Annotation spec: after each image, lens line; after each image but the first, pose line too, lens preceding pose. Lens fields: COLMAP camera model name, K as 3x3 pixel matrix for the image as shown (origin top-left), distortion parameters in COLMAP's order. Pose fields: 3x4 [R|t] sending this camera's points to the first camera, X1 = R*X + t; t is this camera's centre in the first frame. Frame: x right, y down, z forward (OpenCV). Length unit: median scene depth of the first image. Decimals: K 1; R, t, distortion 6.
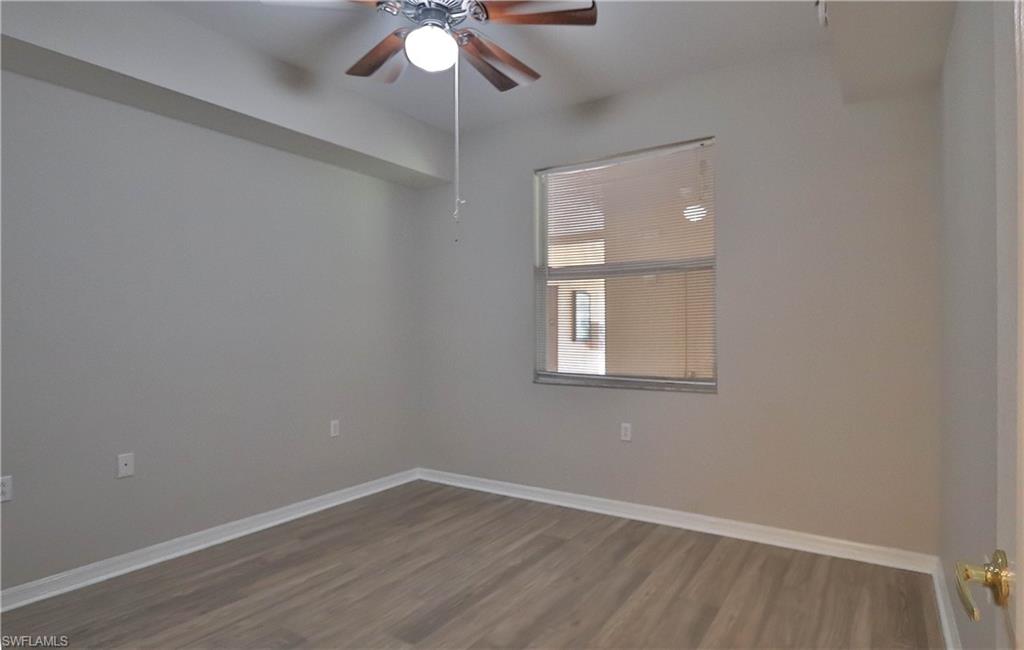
lens RADIAL K [[587.5, 0, 512.0], [0, 587.5, 325.0], [0, 0, 1]] dist [-0.004314, -0.001797]
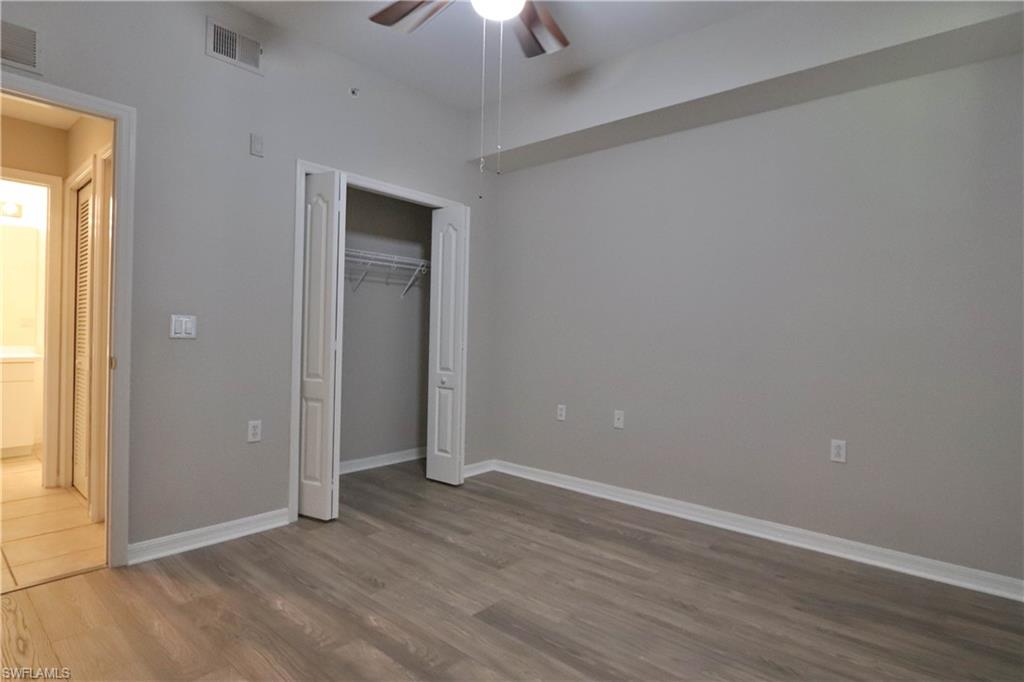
lens RADIAL K [[538.6, 0, 512.0], [0, 538.6, 341.0], [0, 0, 1]] dist [-0.016980, 0.001354]
pose [[-0.154926, 0.009385, -0.987881, 0.578269], [-0.017287, 0.999776, 0.012209, 0.053283], [0.987775, 0.018969, -0.154729, 0.964297]]
